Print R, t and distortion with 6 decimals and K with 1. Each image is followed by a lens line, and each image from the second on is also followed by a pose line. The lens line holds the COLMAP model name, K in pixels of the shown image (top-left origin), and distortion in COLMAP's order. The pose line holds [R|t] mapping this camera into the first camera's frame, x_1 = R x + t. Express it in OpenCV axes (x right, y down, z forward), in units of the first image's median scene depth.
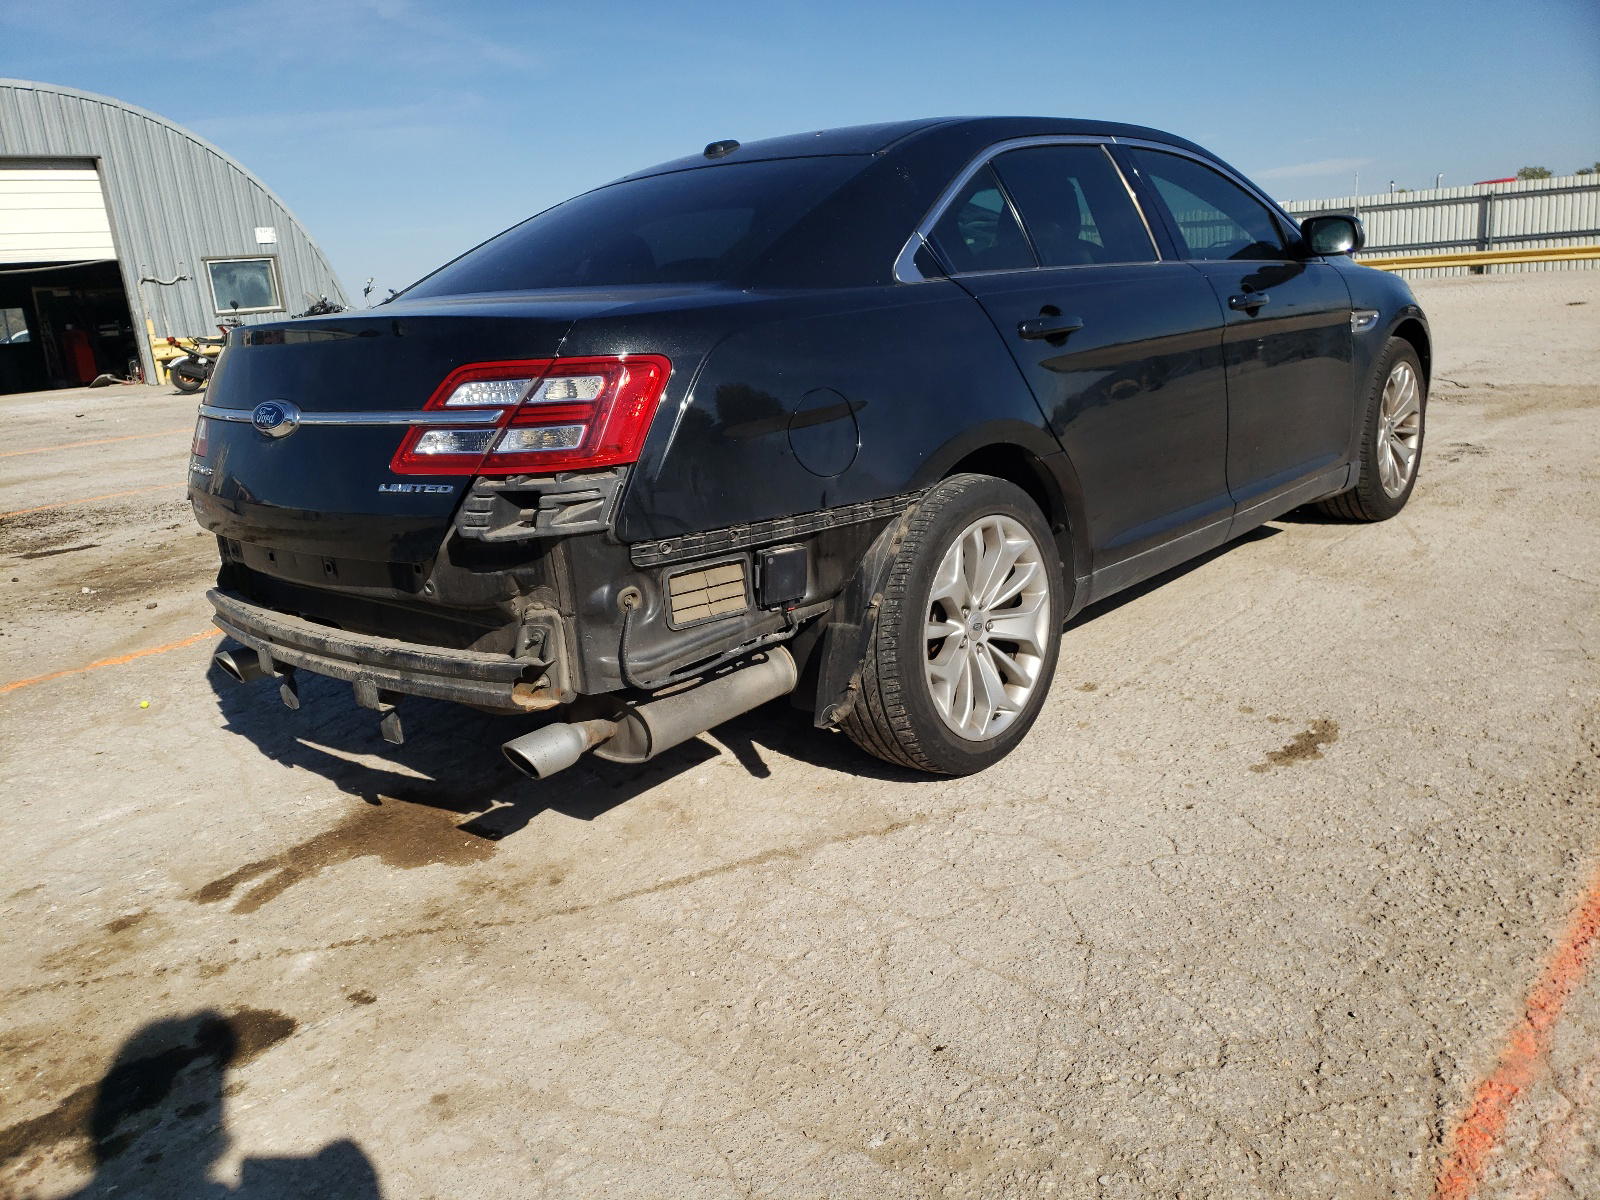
lens RADIAL K [[1200.3, 0, 763.3], [0, 1200.3, 604.4], [0, 0, 1]] dist [0.090993, -0.122436]
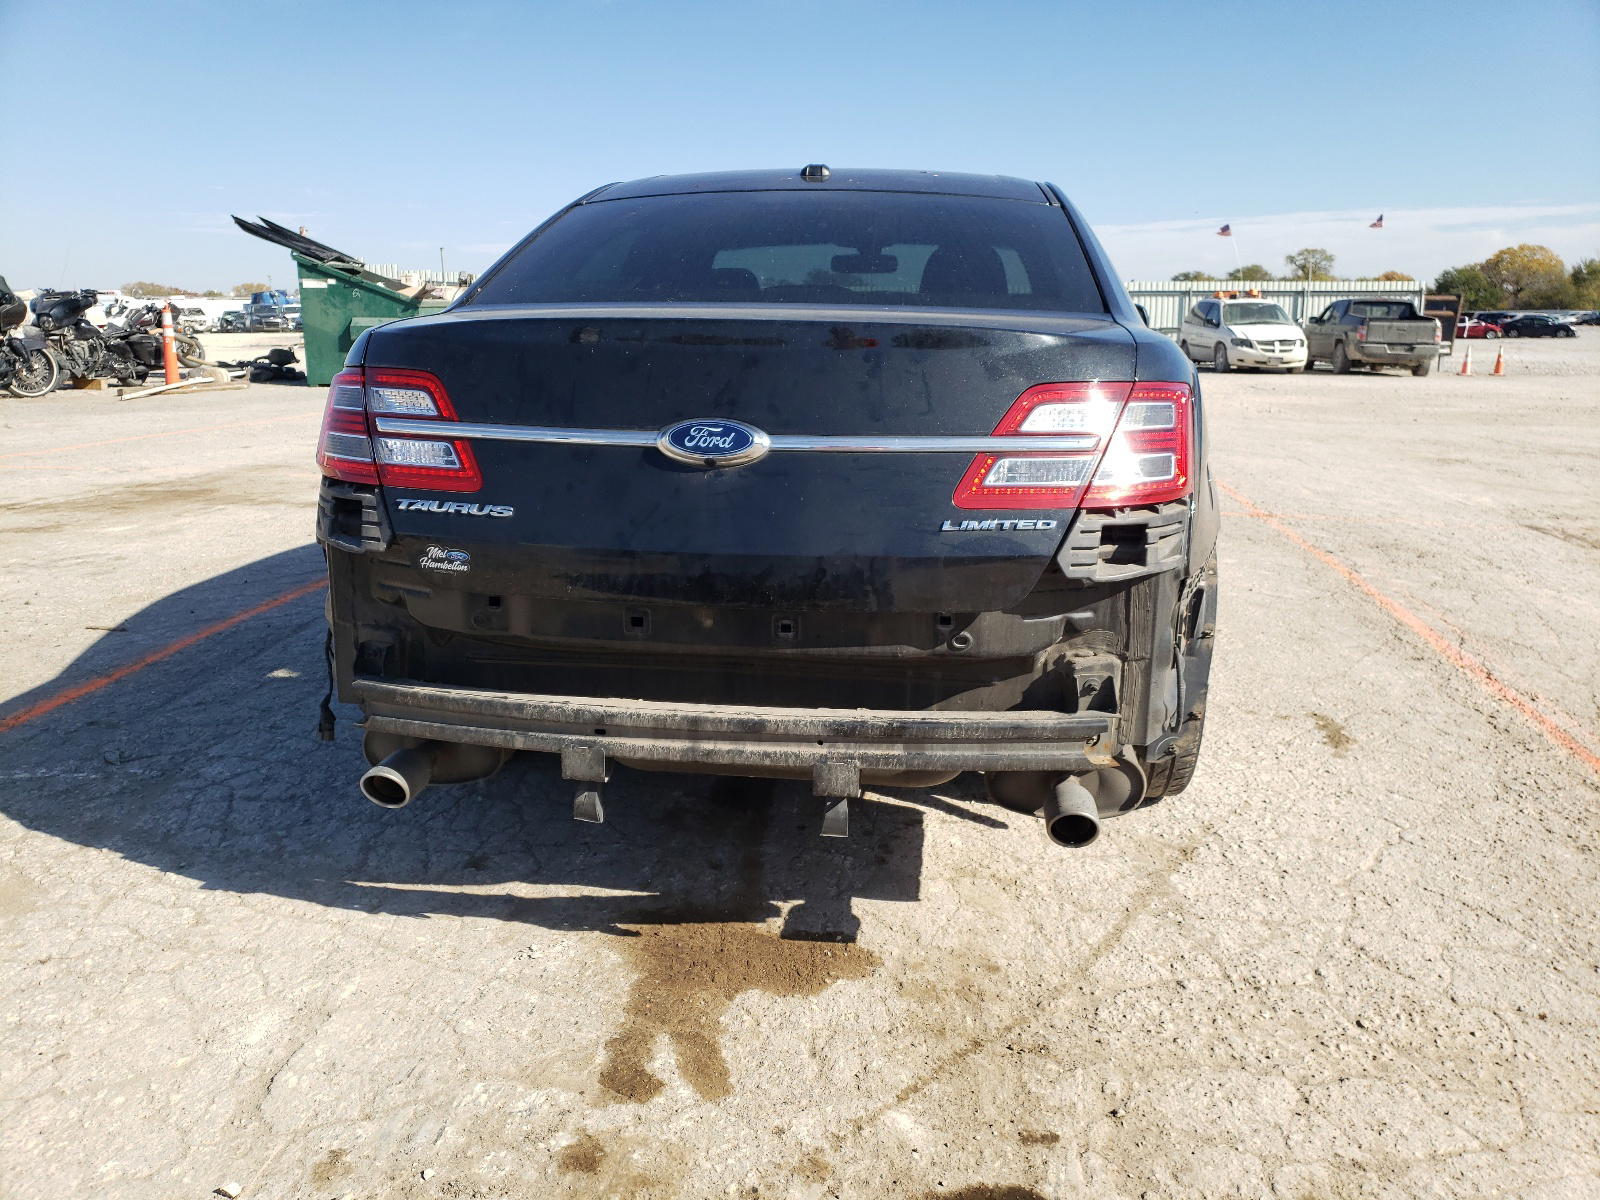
lens RADIAL K [[1185.9, 0, 798.5], [0, 1185.9, 621.3], [0, 0, 1]] dist [0.236849, -0.528913]
pose [[0.816113, -0.050932, 0.575643, -0.755819], [0.070696, 0.997426, -0.011978, -0.023332], [-0.573551, 0.050471, 0.817613, 0.329098]]
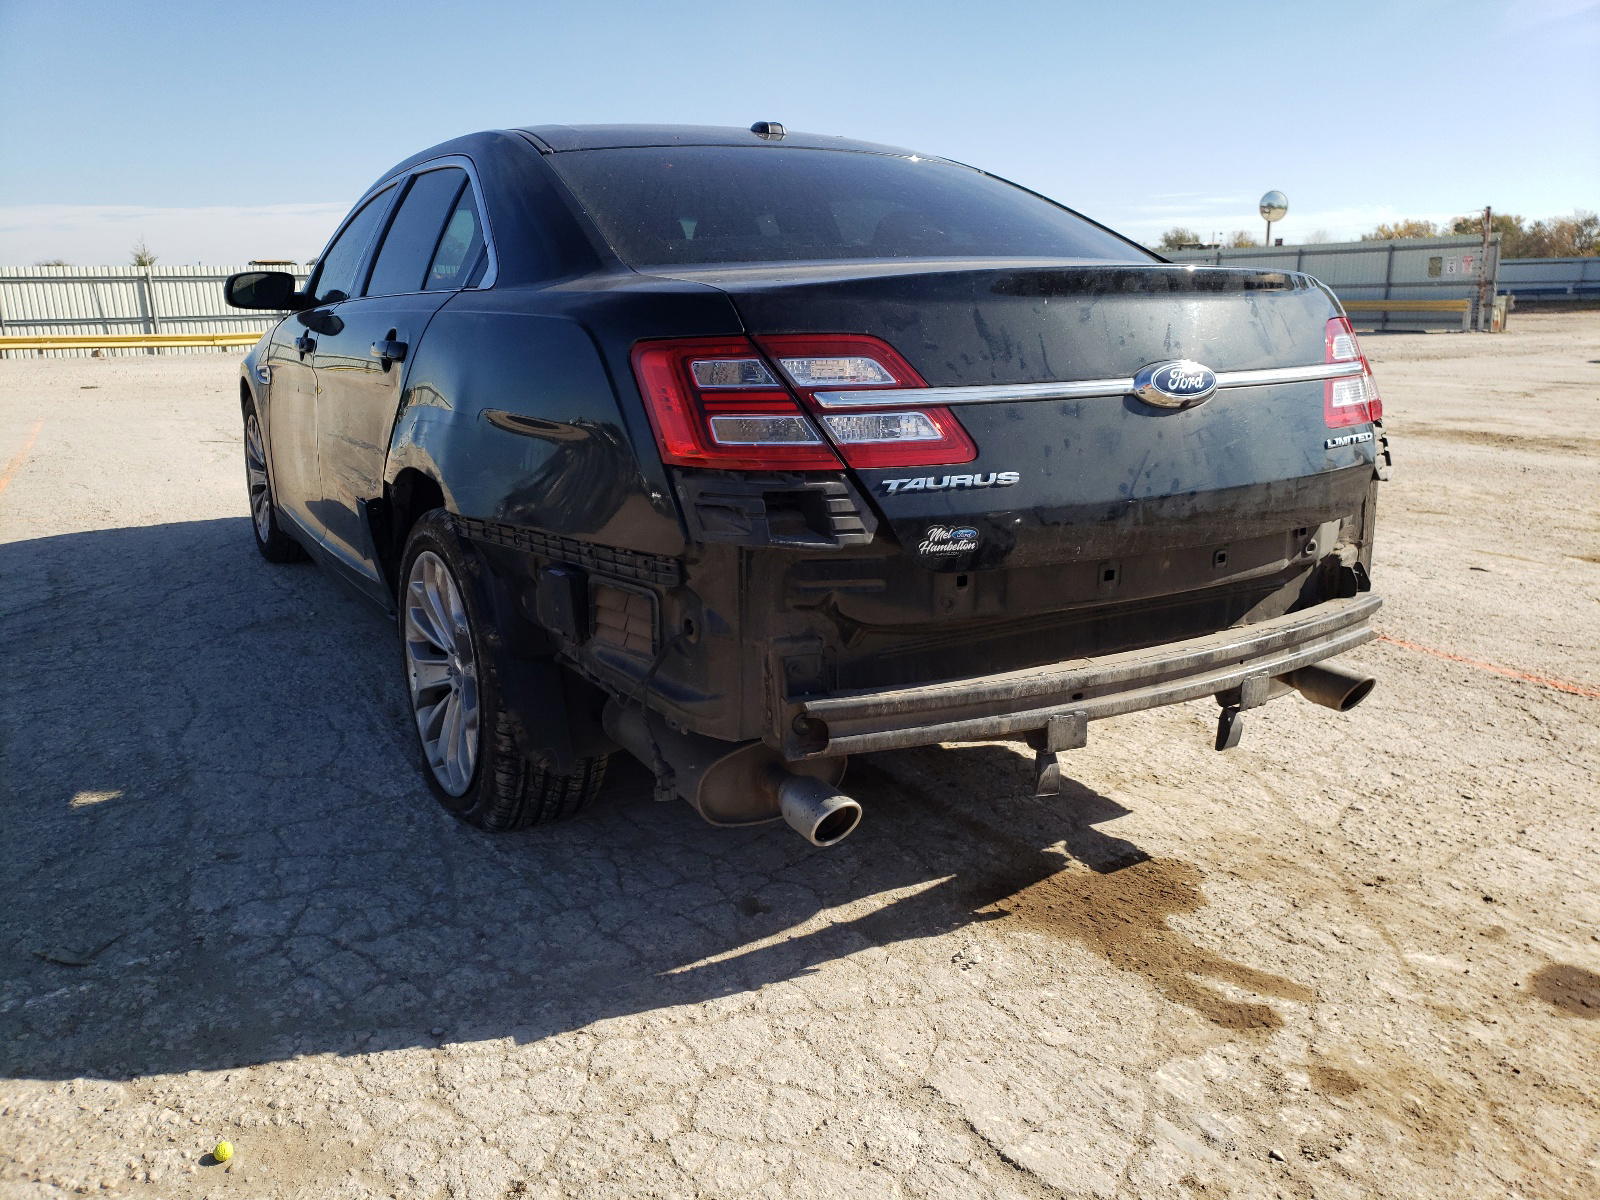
lens RADIAL K [[1210.5, 0, 800.0], [0, 1210.5, 600.0], [0, 0, 1]] dist [0.083501, -0.006546]
pose [[0.305727, -0.147215, 0.940669, -1.173978], [0.230456, 0.970039, 0.076911, -0.126312], [-0.923808, 0.193269, 0.330494, 0.934005]]
